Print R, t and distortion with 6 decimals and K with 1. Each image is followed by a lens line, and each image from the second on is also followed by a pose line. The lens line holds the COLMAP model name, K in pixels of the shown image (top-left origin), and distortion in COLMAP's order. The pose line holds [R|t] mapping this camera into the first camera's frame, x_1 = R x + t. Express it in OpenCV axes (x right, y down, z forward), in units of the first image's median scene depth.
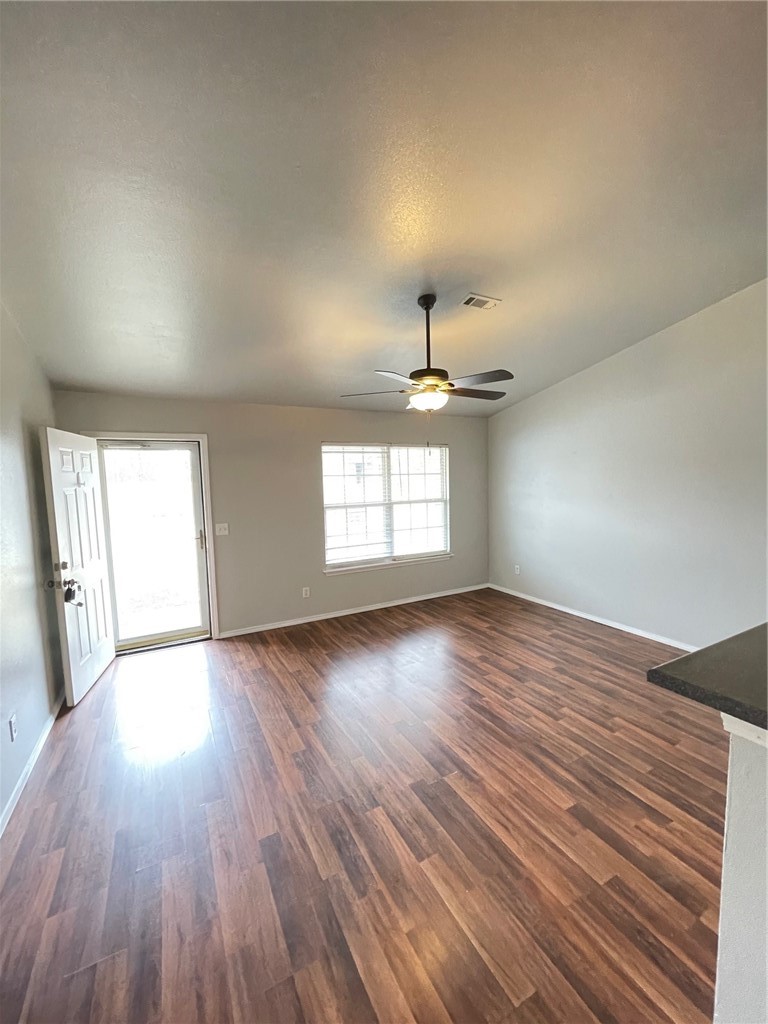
lens RADIAL K [[412.7, 0, 386.0], [0, 412.7, 515.1], [0, 0, 1]] dist [0.000421, -0.000006]
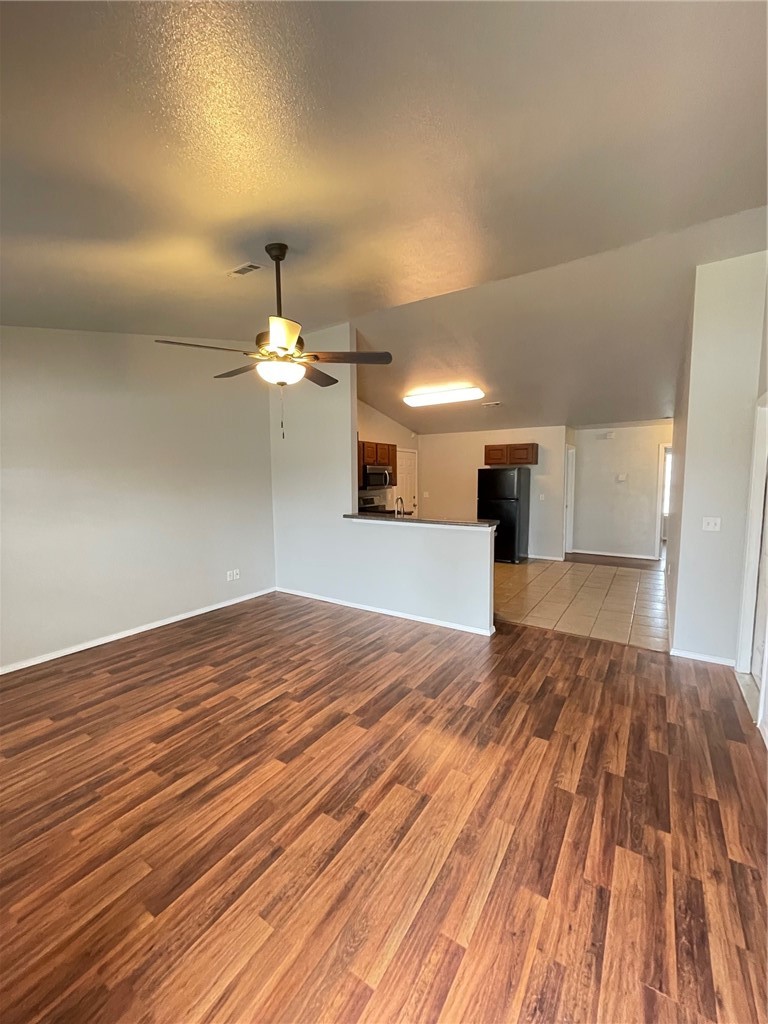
lens RADIAL K [[412.7, 0, 386.0], [0, 412.7, 515.1], [0, 0, 1]] dist [0.000421, -0.000006]
pose [[-0.479840, -0.054851, 0.875640, -0.702036], [0.092807, 0.989271, 0.112826, -0.062399], [-0.872433, 0.135404, -0.469602, 1.187041]]
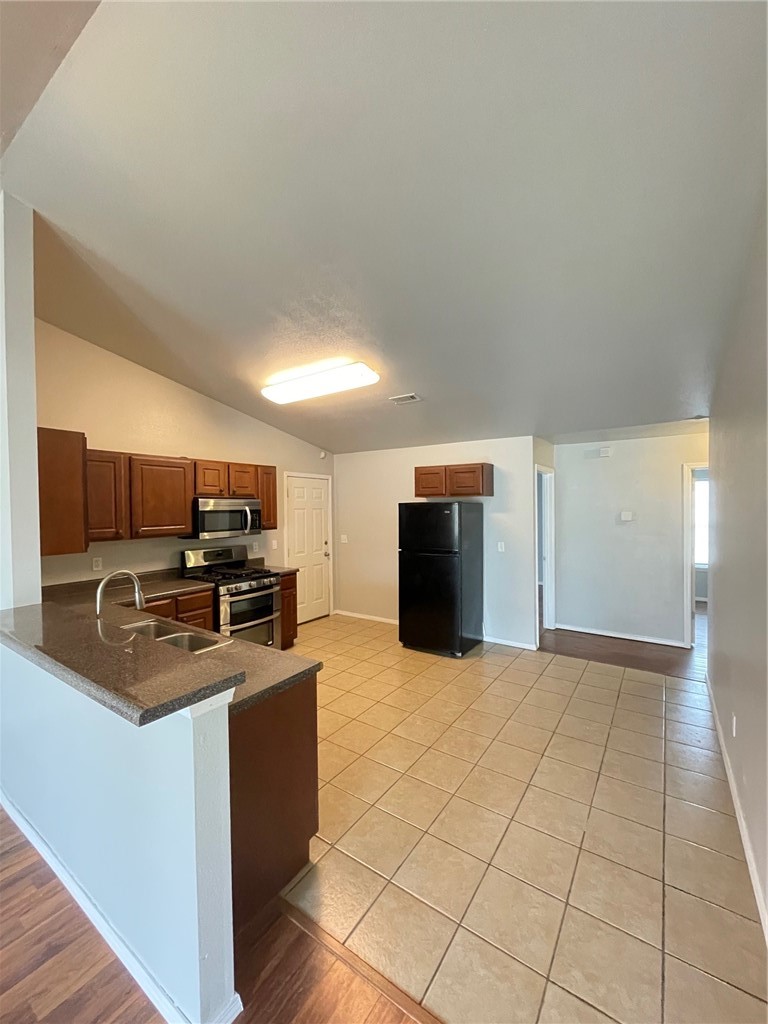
lens RADIAL K [[412.7, 0, 386.0], [0, 412.7, 515.1], [0, 0, 1]] dist [0.000421, -0.000006]
pose [[-0.461944, 0.007246, 0.886880, -0.268700], [0.093319, 0.994813, 0.040478, -0.035540], [-0.881986, 0.101461, -0.460224, 0.452719]]
